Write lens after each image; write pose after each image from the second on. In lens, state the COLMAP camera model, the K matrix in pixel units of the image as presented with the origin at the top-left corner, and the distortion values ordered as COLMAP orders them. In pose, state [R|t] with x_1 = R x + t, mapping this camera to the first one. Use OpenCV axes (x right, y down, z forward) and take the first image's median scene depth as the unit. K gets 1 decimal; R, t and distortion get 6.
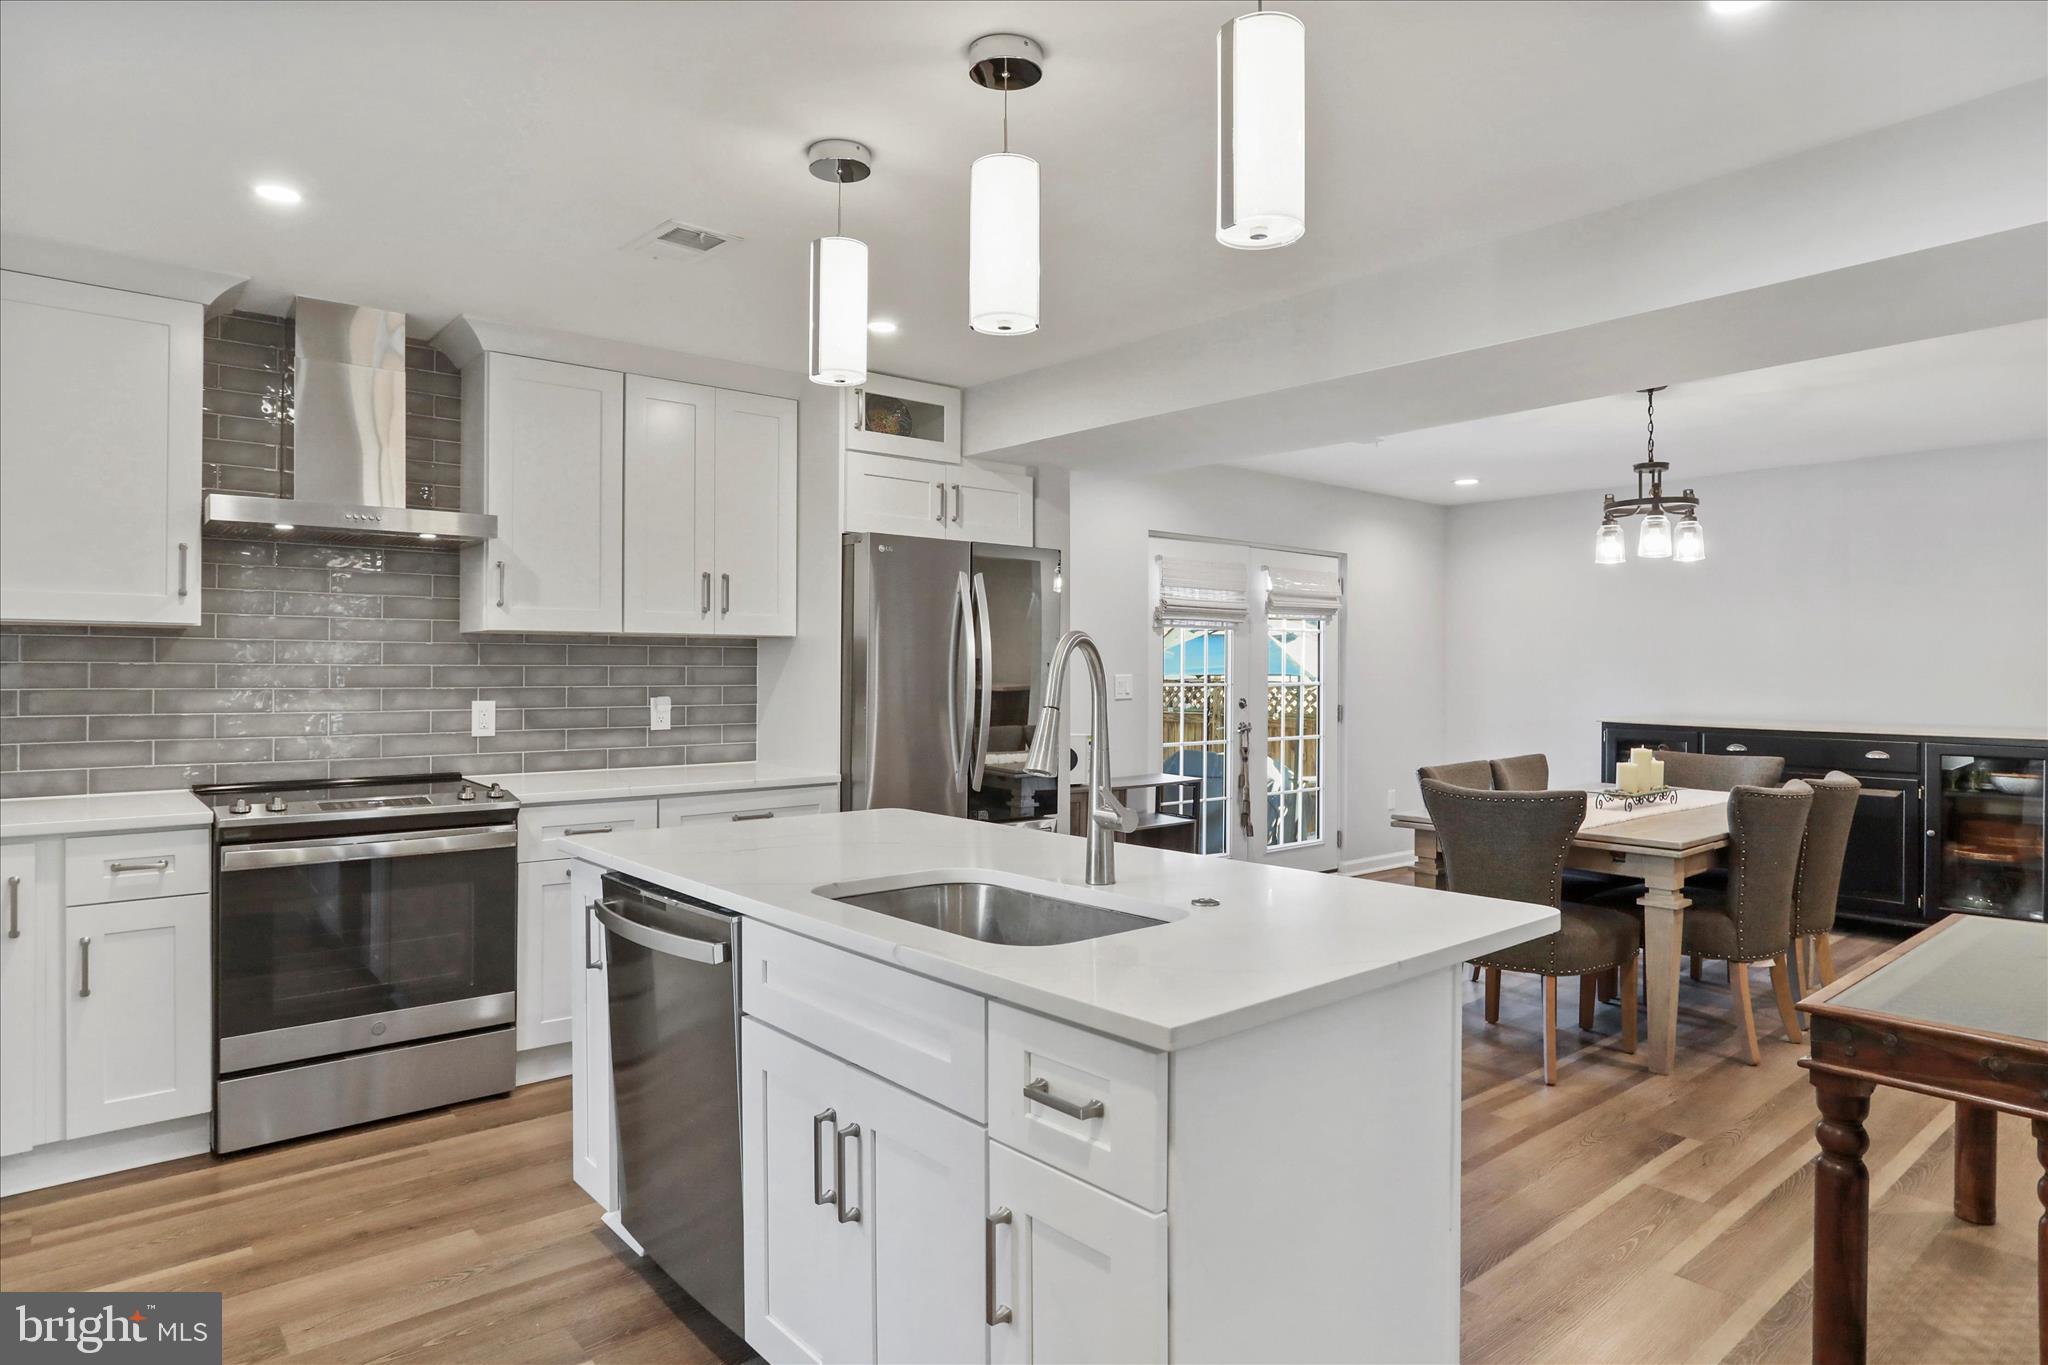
lens RADIAL K [[1176.7, 0, 1017.7], [0, 1176.7, 663.4], [0, 0, 1]] dist [-0.051537, 0.033002]
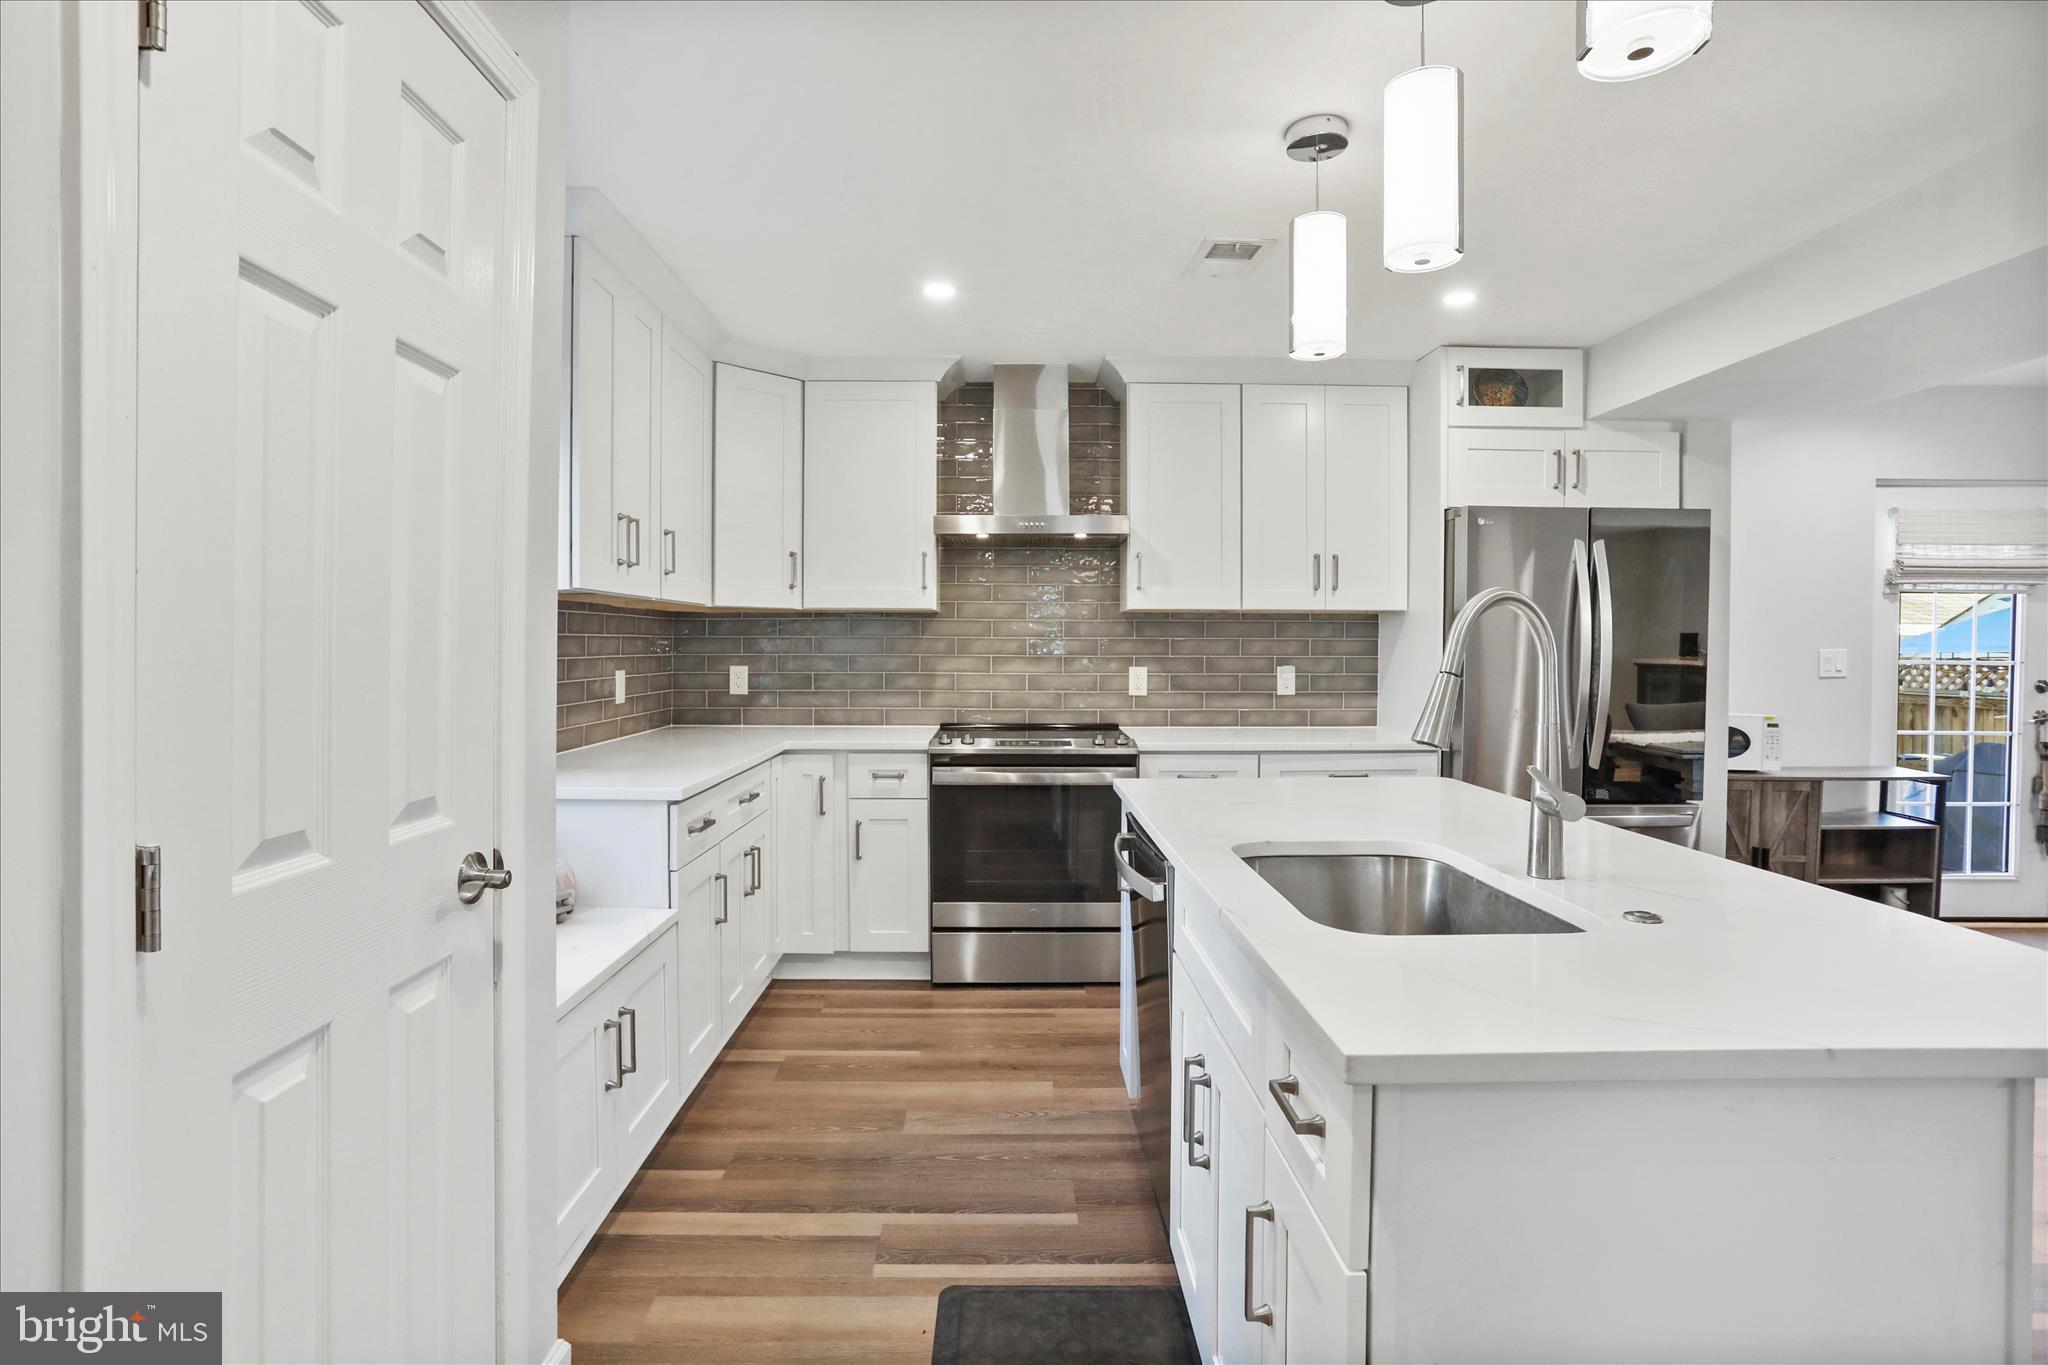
lens RADIAL K [[997.7, 0, 996.6], [0, 997.7, 663.2], [0, 0, 1]] dist [-0.060535, 0.029422]
pose [[0.773662, 0.011681, -0.633491, 0.108718], [0.002036, 0.999779, 0.020922, 0.006269], [0.633595, -0.017477, 0.773467, 0.091573]]
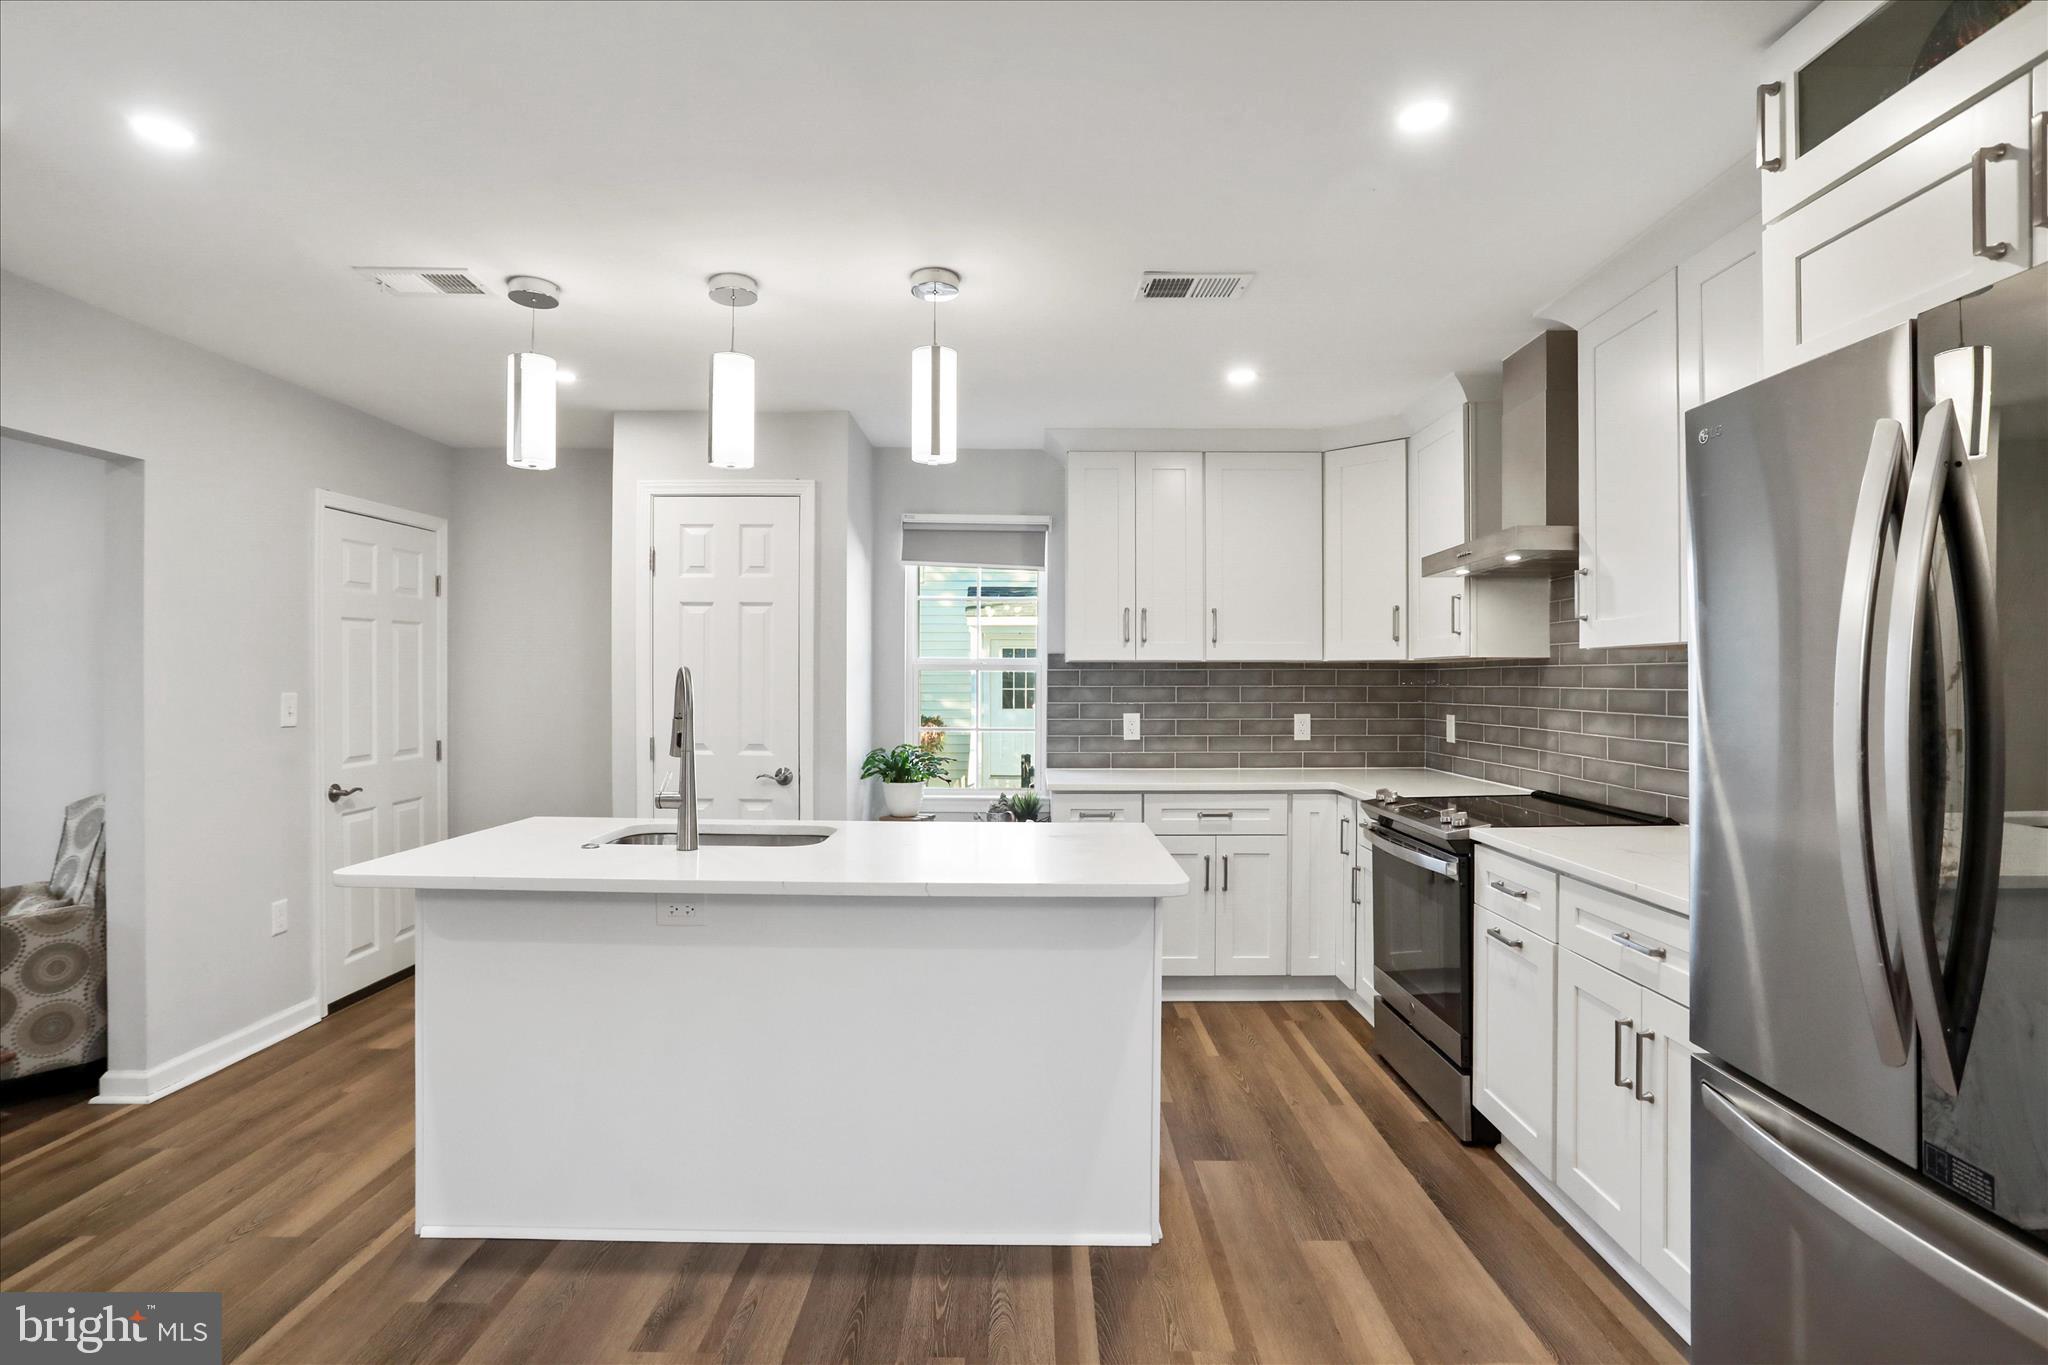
lens RADIAL K [[1038.1, 0, 1024.0], [0, 1038.1, 682.5], [0, 0, 1]] dist [-0.123389, 0.064340]
pose [[-0.647947, -0.003822, -0.761676, 0.402197], [0.000108, 0.999987, -0.005109, -0.000509], [0.761685, -0.003393, -0.647938, 1.205152]]
